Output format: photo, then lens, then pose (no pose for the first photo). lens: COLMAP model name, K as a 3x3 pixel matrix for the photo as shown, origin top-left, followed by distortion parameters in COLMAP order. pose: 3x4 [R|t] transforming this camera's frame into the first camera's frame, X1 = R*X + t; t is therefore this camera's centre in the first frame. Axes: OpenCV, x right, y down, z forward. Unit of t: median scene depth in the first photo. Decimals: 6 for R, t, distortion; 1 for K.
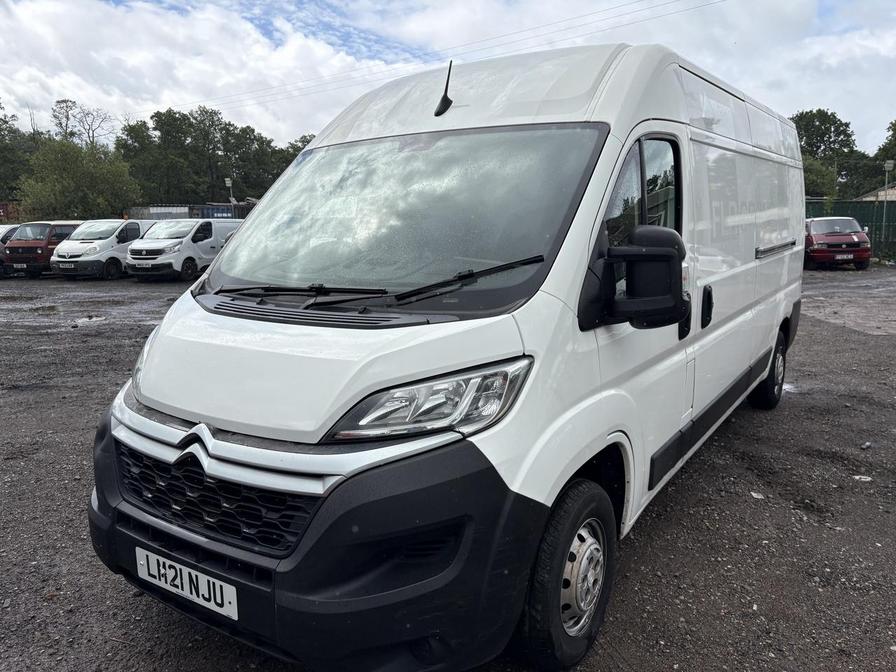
lens RADIAL K [[686.6, 0, 448.0], [0, 686.6, 336.0], [0, 0, 1]] dist [-0.005815, 0.001670]
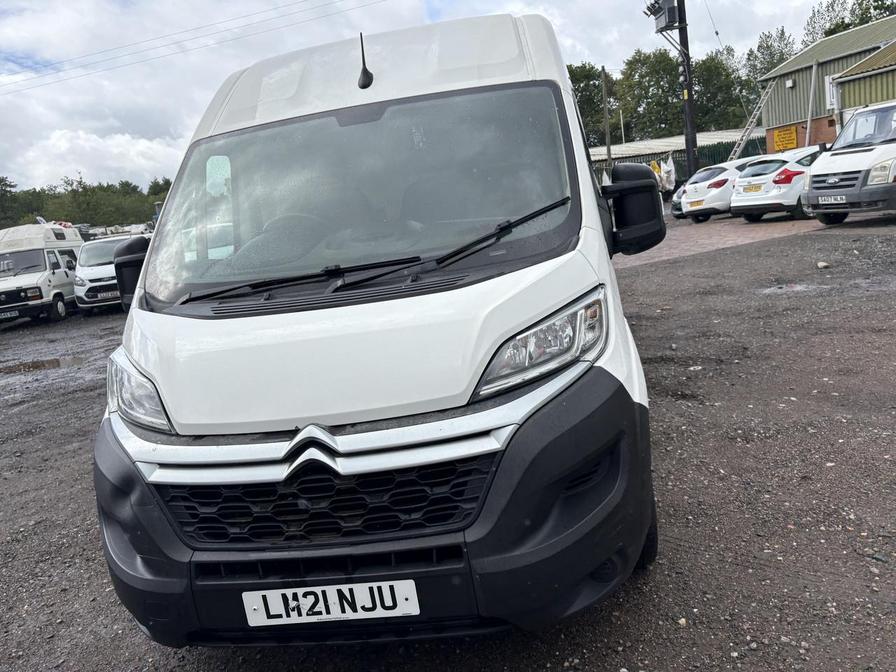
lens RADIAL K [[685.1, 0, 447.4], [0, 685.1, 331.2], [0, 0, 1]] dist [0.003883, -0.001949]
pose [[0.885211, -0.200360, 0.419829, -0.547269], [0.204020, 0.978279, 0.036698, 0.010690], [-0.418063, 0.053168, 0.906861, 0.108504]]
